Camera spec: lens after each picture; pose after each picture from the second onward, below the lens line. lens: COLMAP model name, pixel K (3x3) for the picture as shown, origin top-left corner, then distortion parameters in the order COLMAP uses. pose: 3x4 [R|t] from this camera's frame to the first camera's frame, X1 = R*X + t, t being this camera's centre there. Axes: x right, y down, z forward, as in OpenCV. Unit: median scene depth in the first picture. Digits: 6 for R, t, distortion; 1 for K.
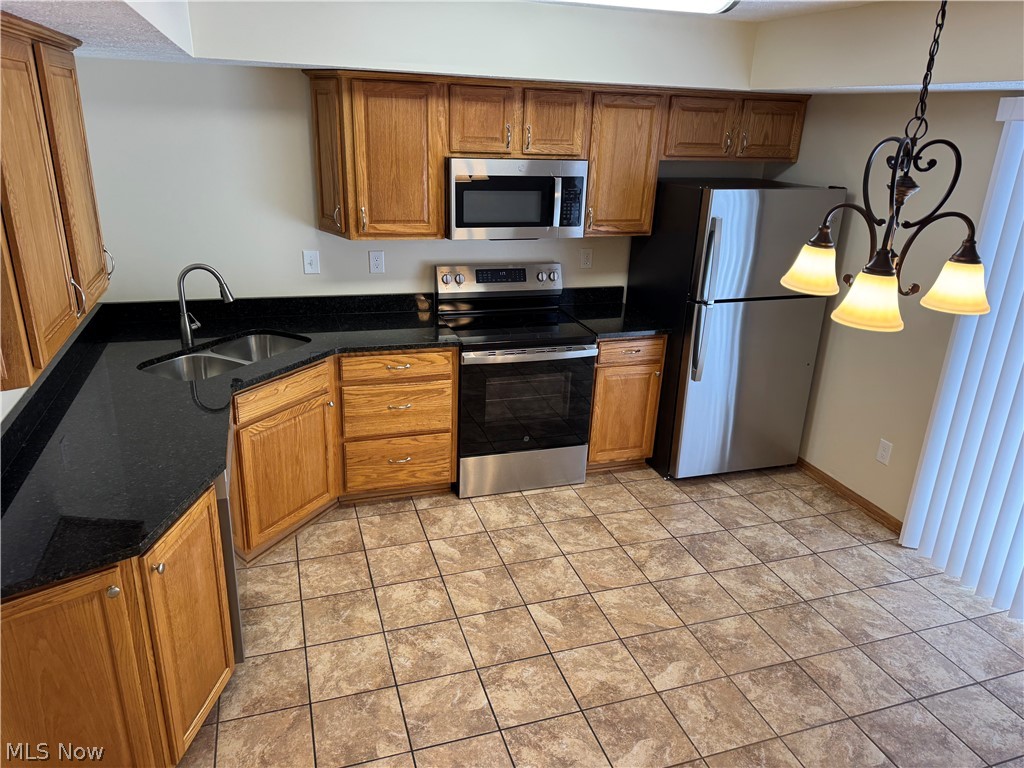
lens RADIAL K [[725.1, 0, 518.0], [0, 725.1, 387.9], [0, 0, 1]] dist [0.098604, -0.110929]
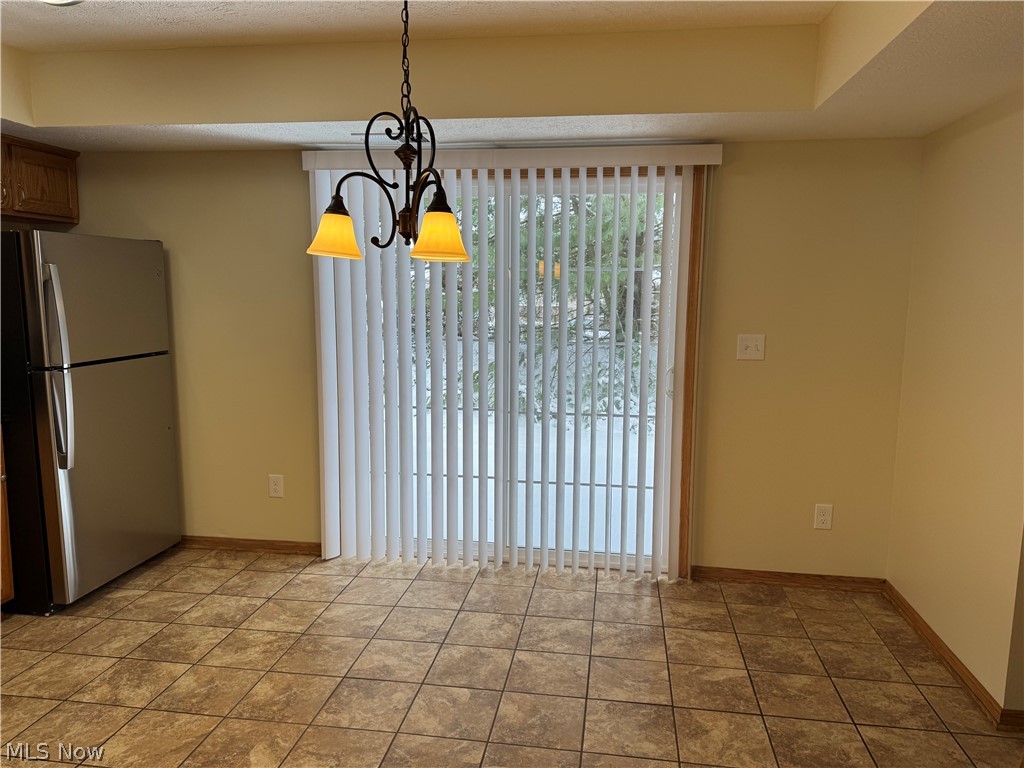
lens RADIAL K [[738.1, 0, 512.0], [0, 738.1, 384.0], [0, 0, 1]] dist [0.050094, -0.036703]
pose [[0.466028, -0.152509, 0.871527, -0.244468], [0.320962, 0.947074, -0.005898, 0.068548], [-0.824500, 0.282475, 0.490313, 0.193408]]
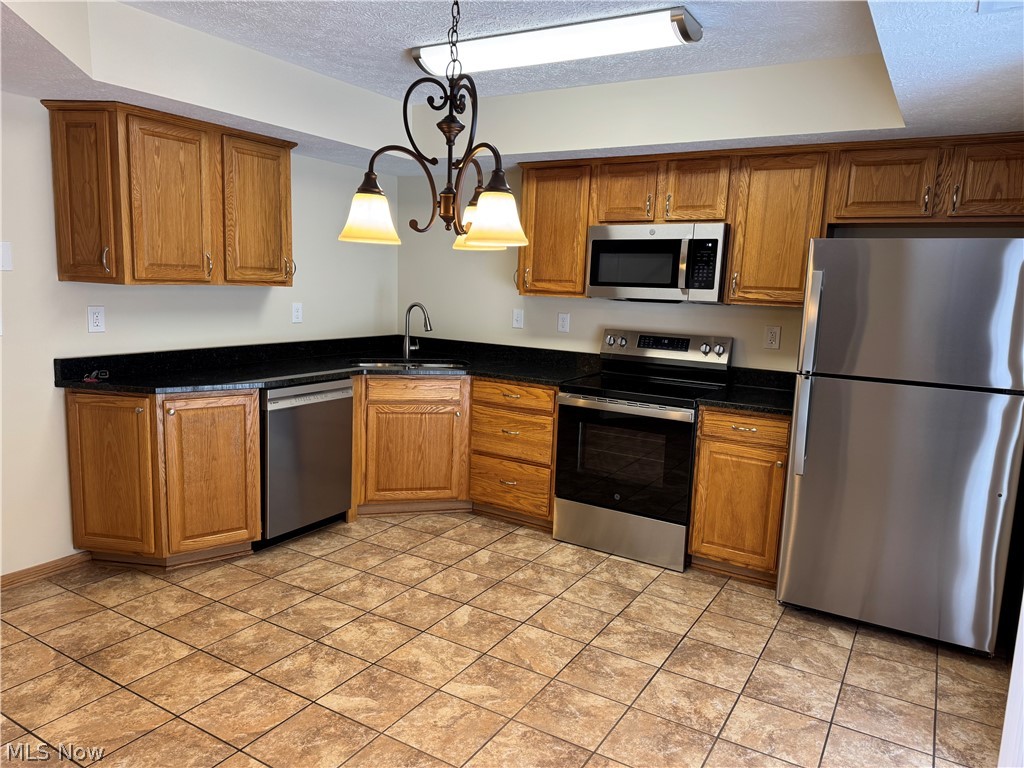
lens RADIAL K [[718.8, 0, 499.1], [0, 718.8, 385.6], [0, 0, 1]] dist [0.101763, -0.131222]
pose [[0.634582, 0.100096, -0.766346, 0.697738], [-0.282123, 0.953153, -0.109119, 0.085935], [0.719523, 0.285448, 0.633093, 0.252282]]
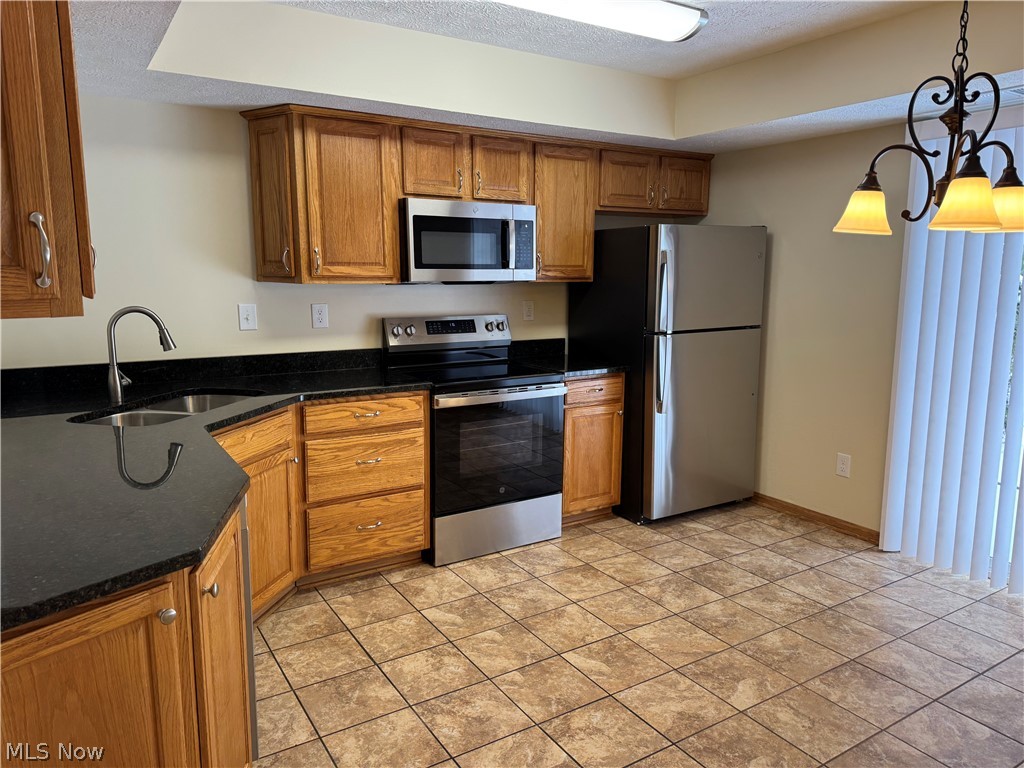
lens RADIAL K [[730.2, 0, 521.7], [0, 730.2, 380.5], [0, 0, 1]] dist [0.074737, -0.064494]
pose [[0.969460, -0.069957, 0.235061, -0.188364], [0.114610, 0.976589, -0.182041, 0.115309], [-0.216823, 0.203422, 0.954781, 0.087729]]
